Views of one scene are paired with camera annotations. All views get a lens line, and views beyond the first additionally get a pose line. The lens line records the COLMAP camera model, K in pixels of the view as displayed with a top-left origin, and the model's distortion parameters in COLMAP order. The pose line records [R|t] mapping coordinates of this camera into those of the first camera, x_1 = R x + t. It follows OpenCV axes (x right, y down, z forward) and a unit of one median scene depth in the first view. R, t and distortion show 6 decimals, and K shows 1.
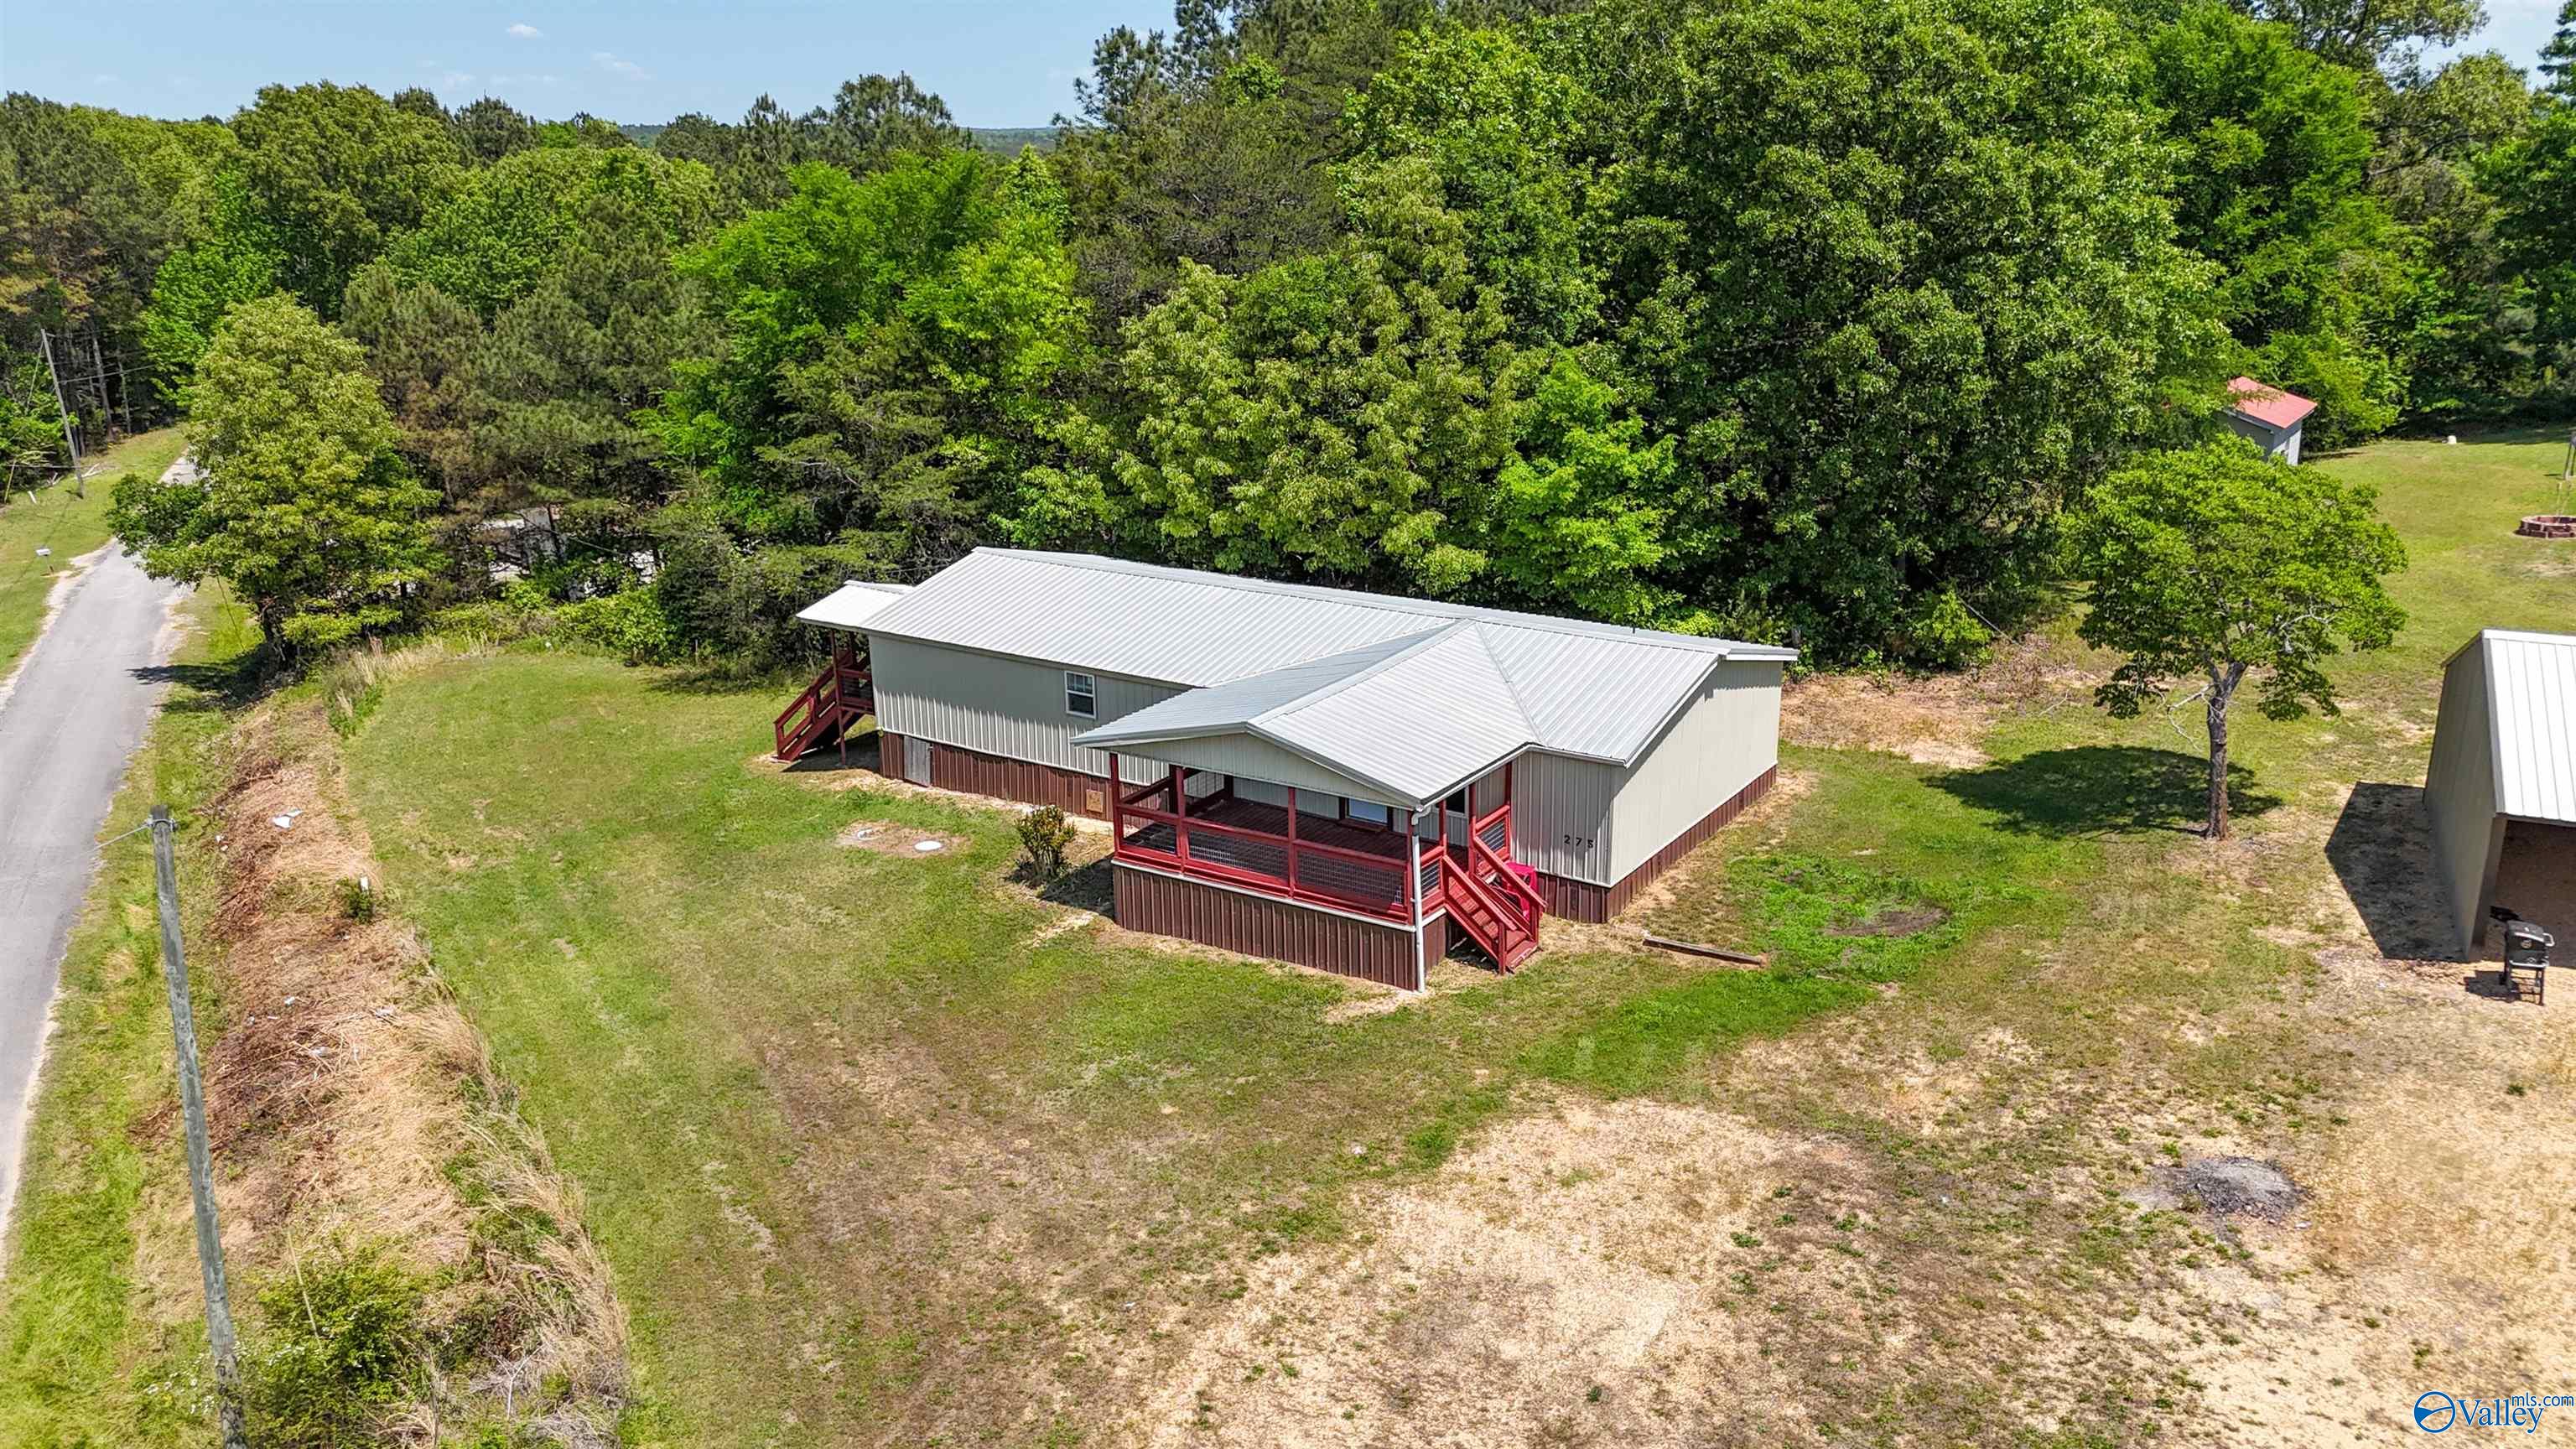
lens RADIAL K [[1921.4, 0, 1295.8], [0, 1921.4, 712.2], [0, 0, 1]] dist [0.065910, -0.068356]
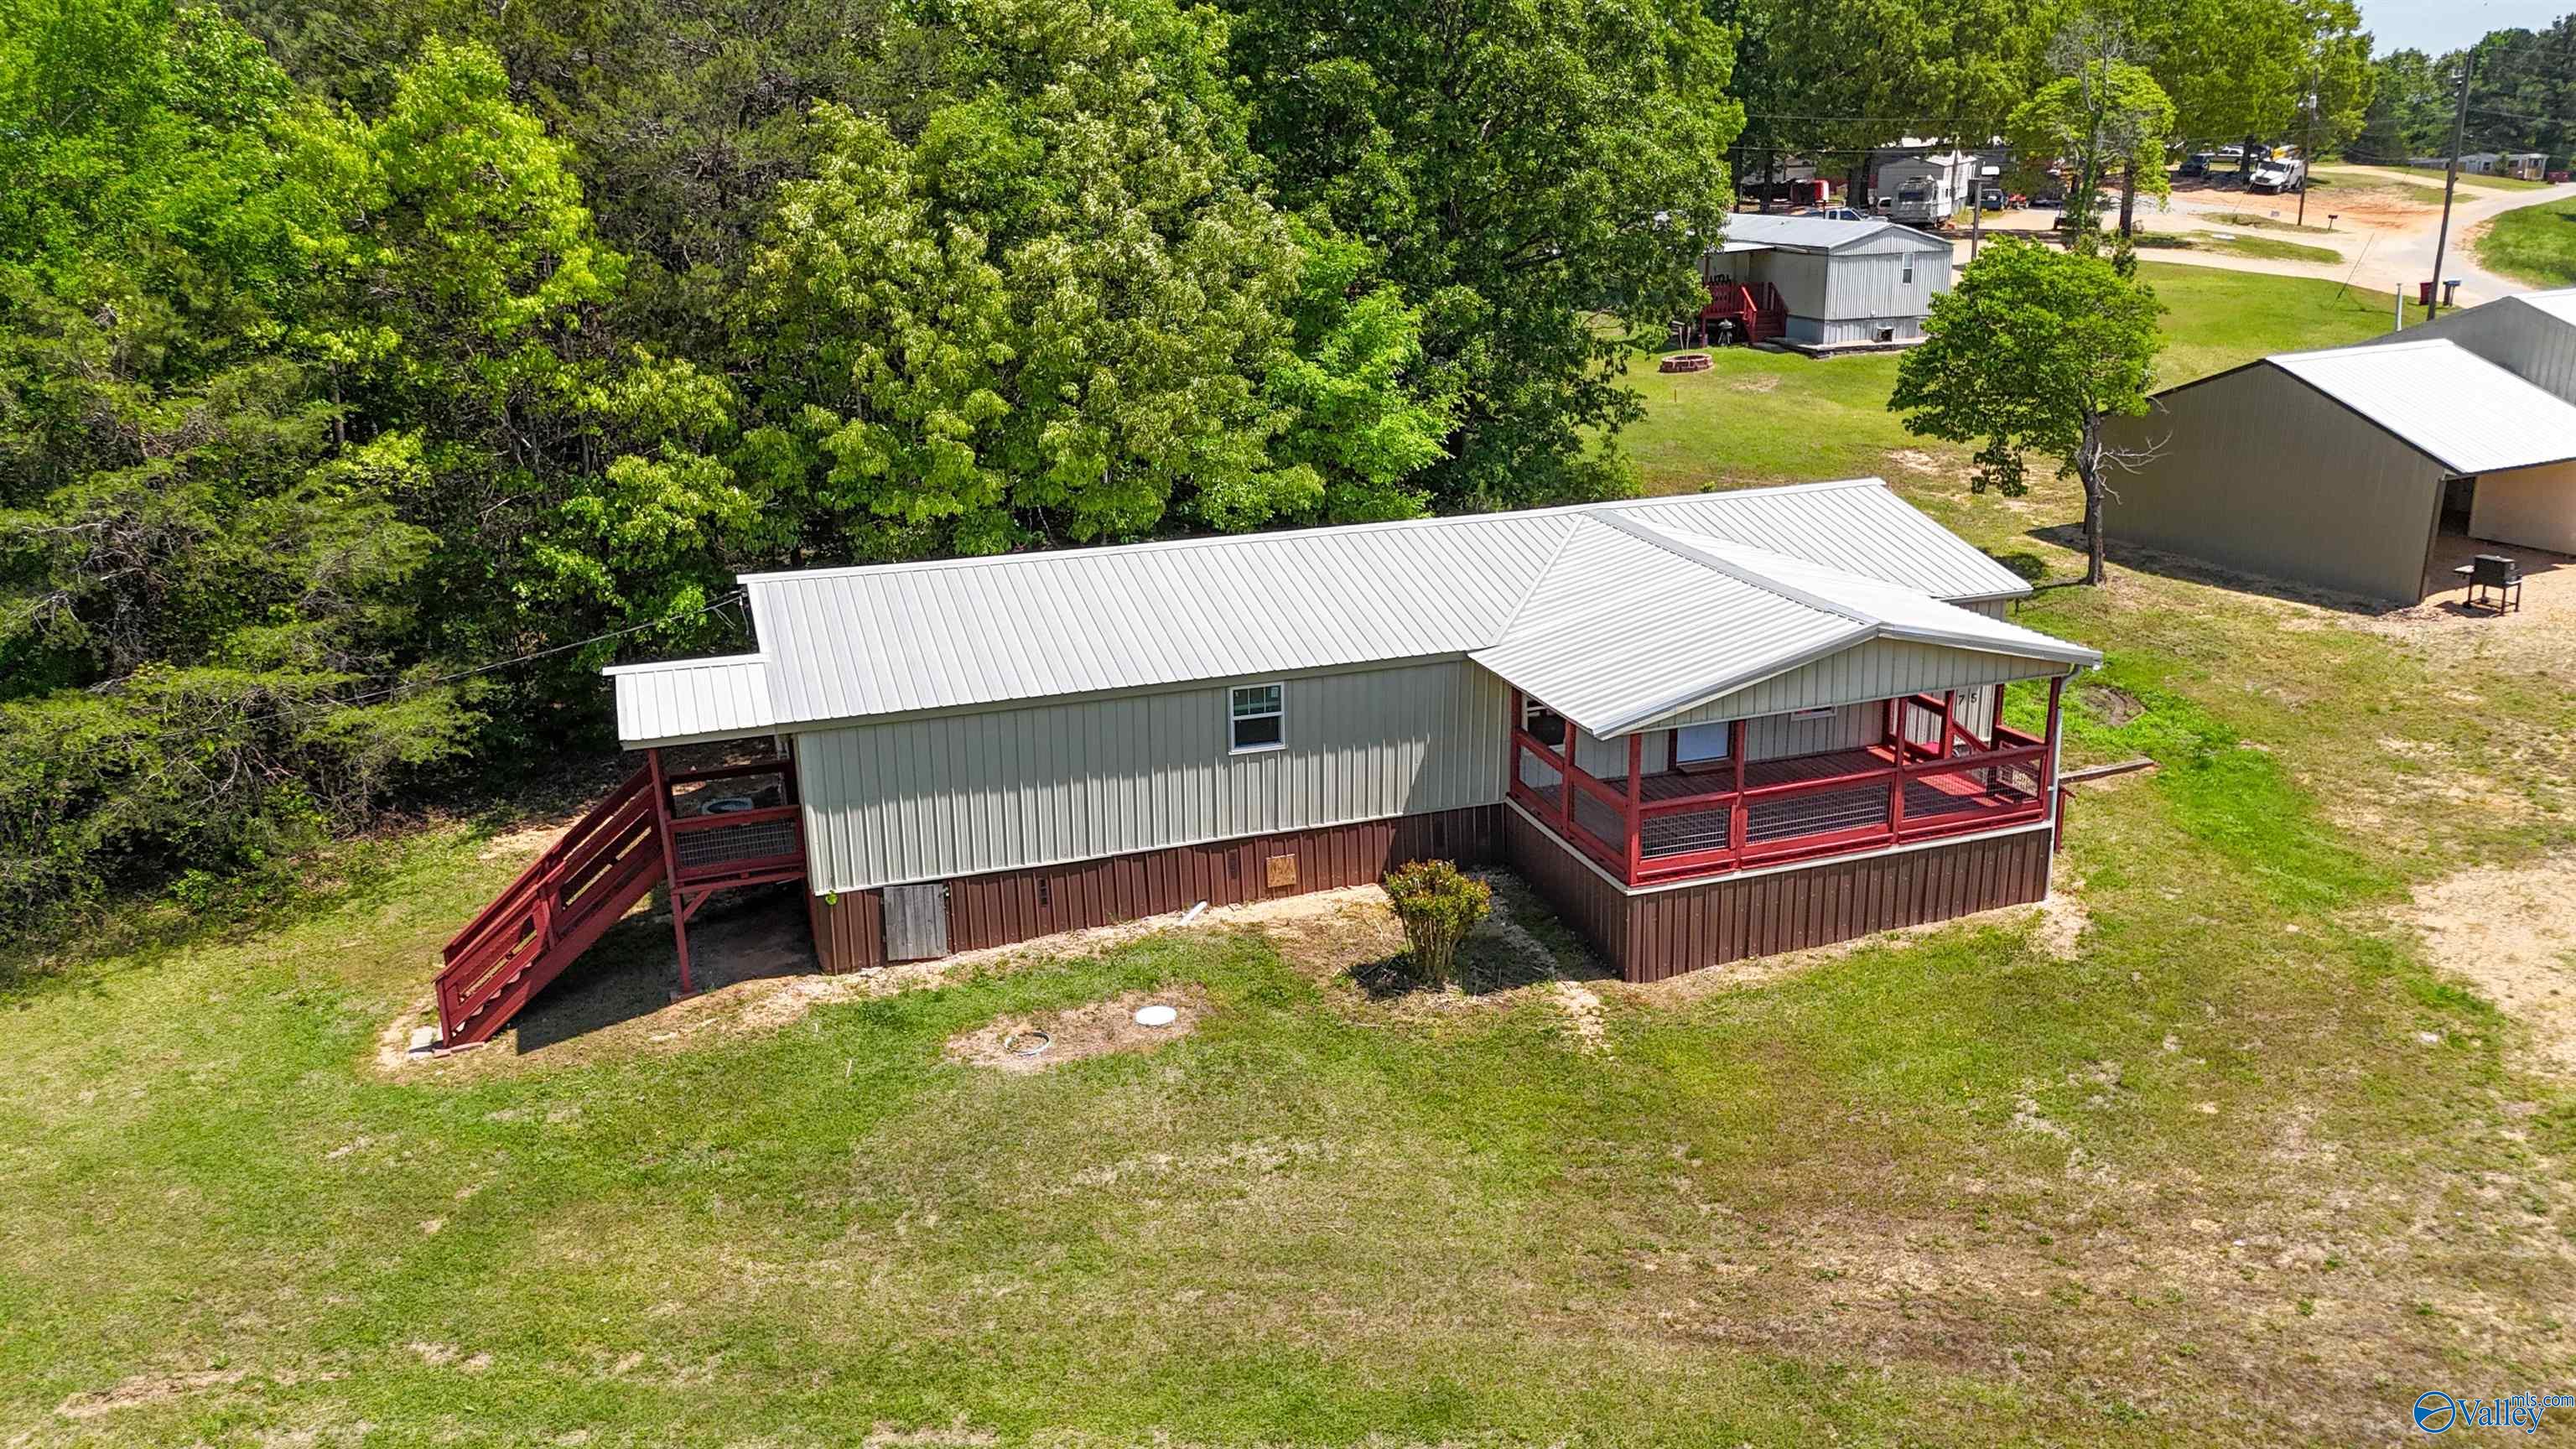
lens RADIAL K [[1920.9, 0, 1298.8], [0, 1920.9, 714.7], [0, 0, 1]] dist [0.076422, -0.084834]
pose [[0.612472, -0.223148, 0.758342, -0.568083], [0.237907, 0.966886, 0.092369, -0.063760], [-0.753842, 0.123842, 0.645279, 0.533672]]
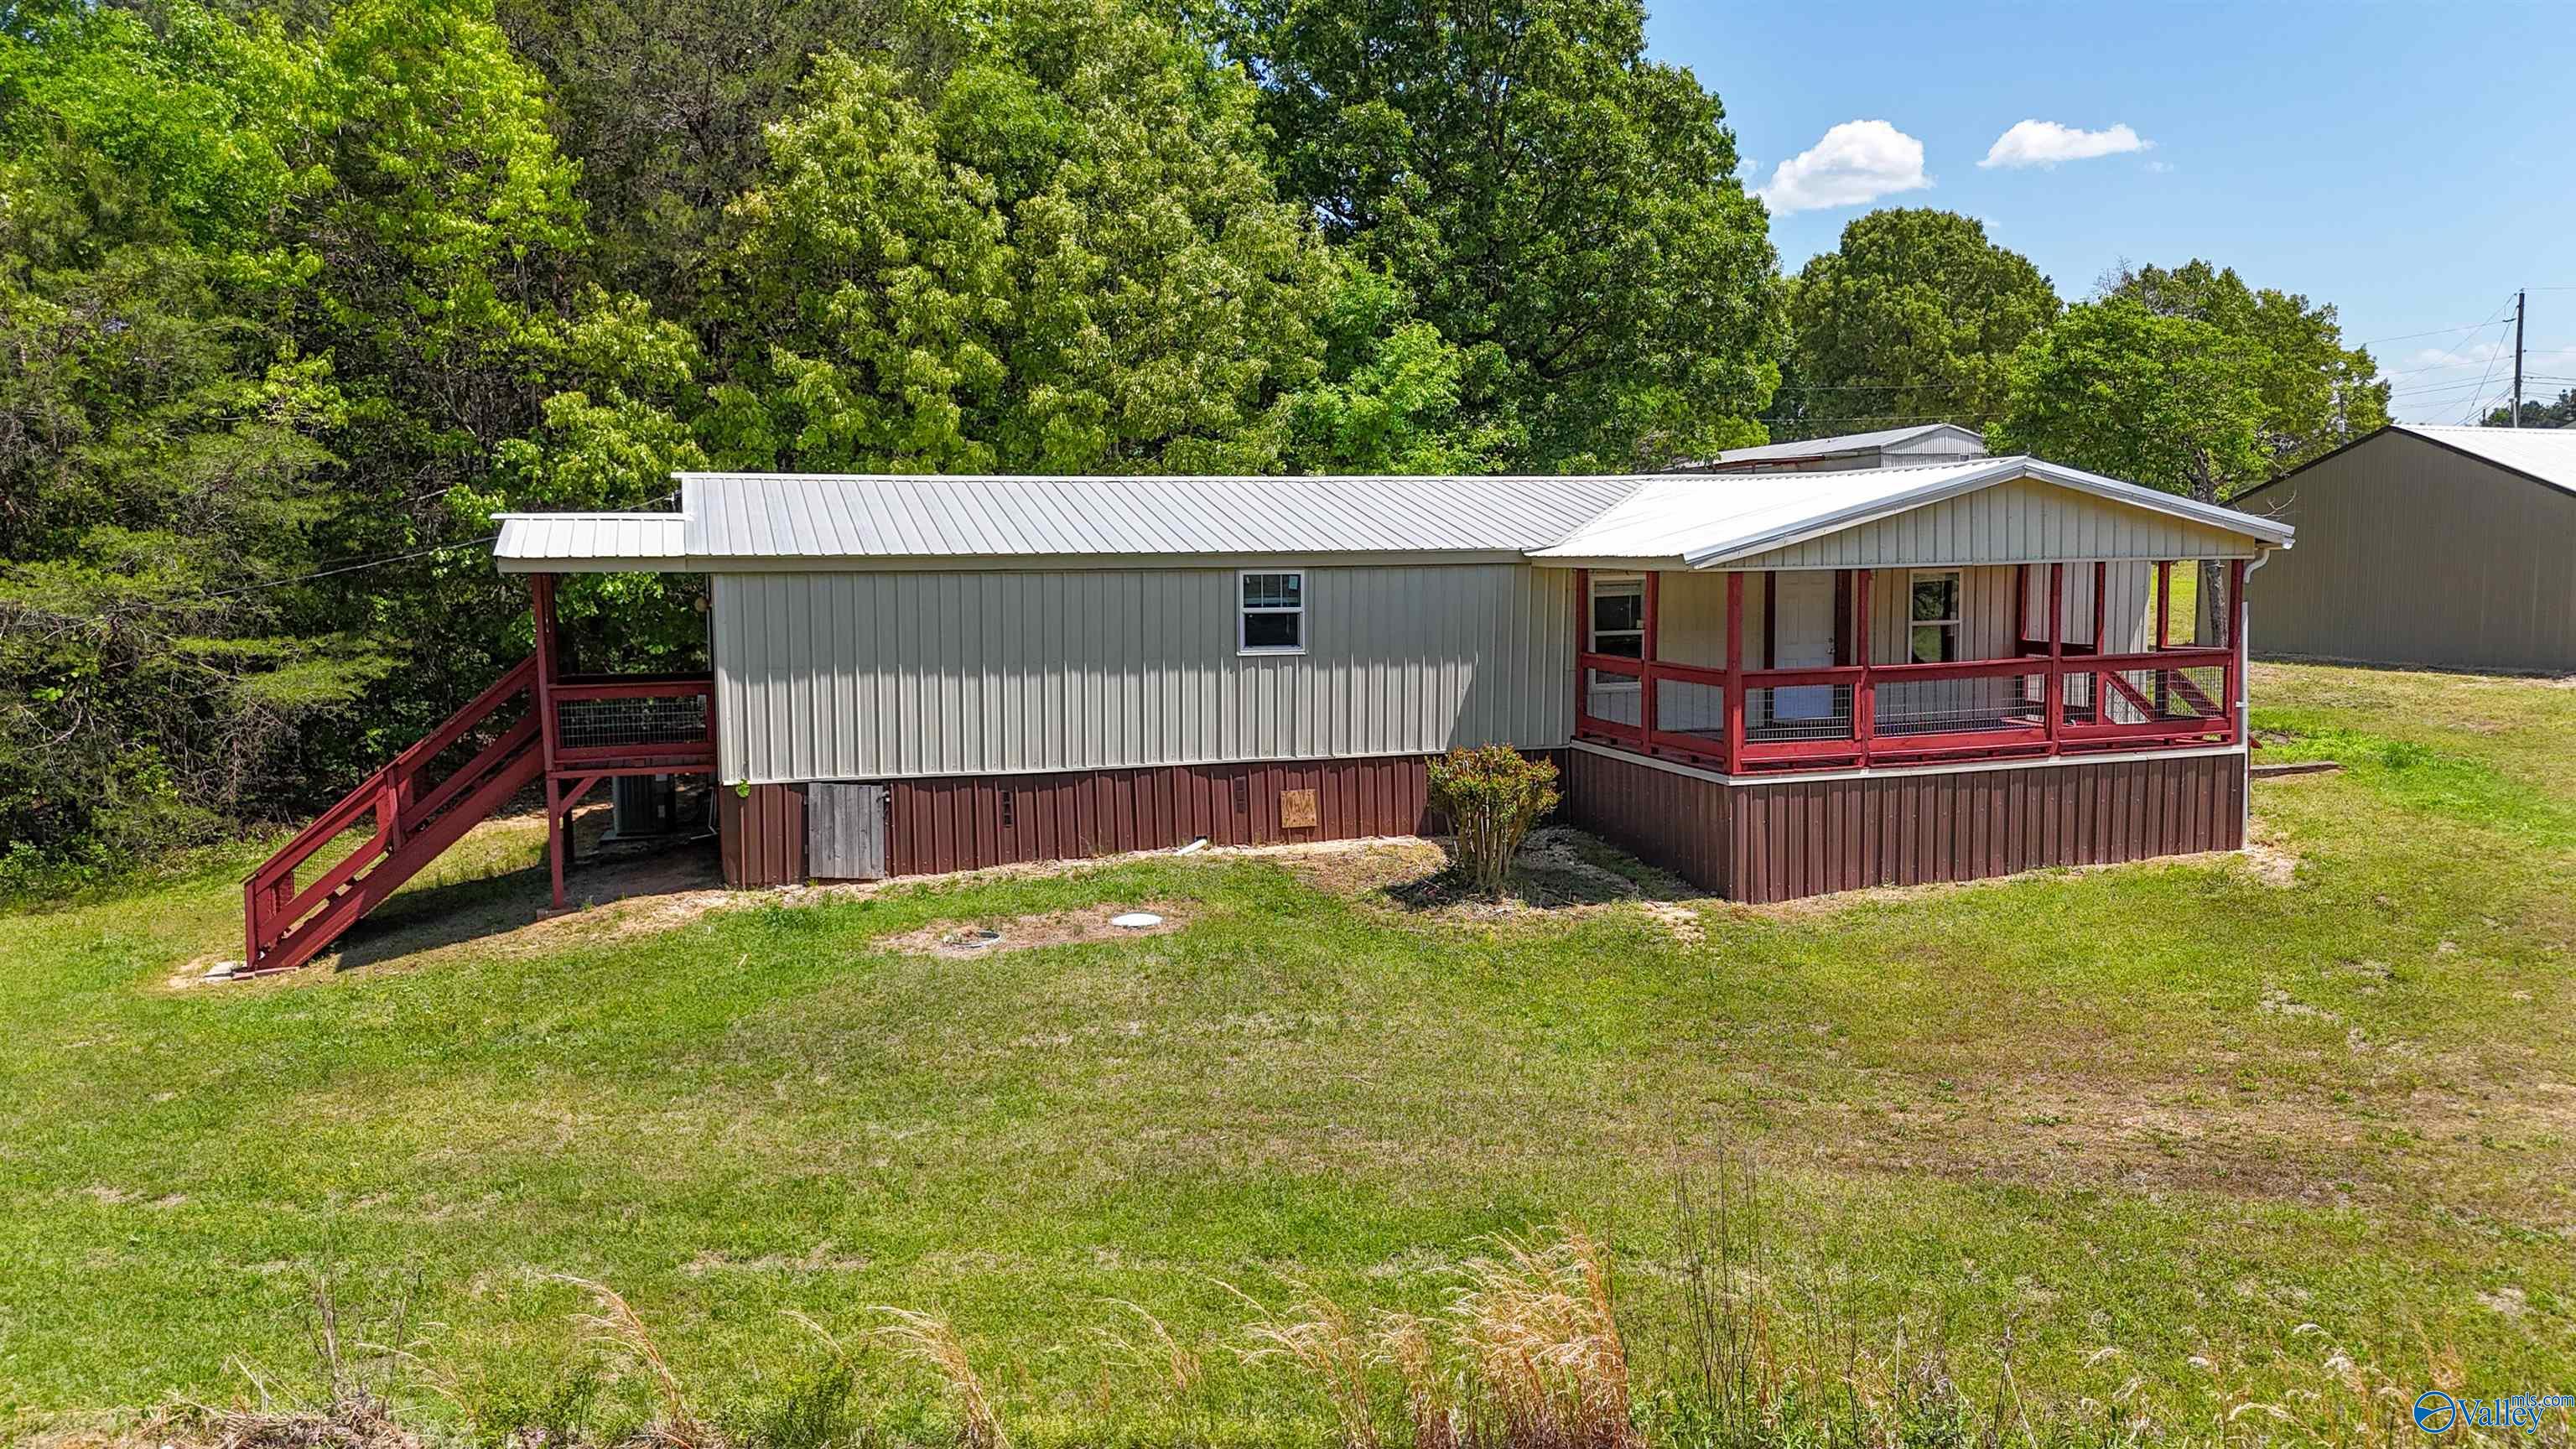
lens RADIAL K [[1921.4, 0, 1295.8], [0, 1921.4, 712.2], [0, 0, 1]] dist [0.065910, -0.068356]
pose [[0.627636, -0.055245, 0.776544, -0.505677], [0.226664, 0.967232, -0.114388, 0.078210], [-0.744779, 0.247809, 0.619592, 0.625252]]
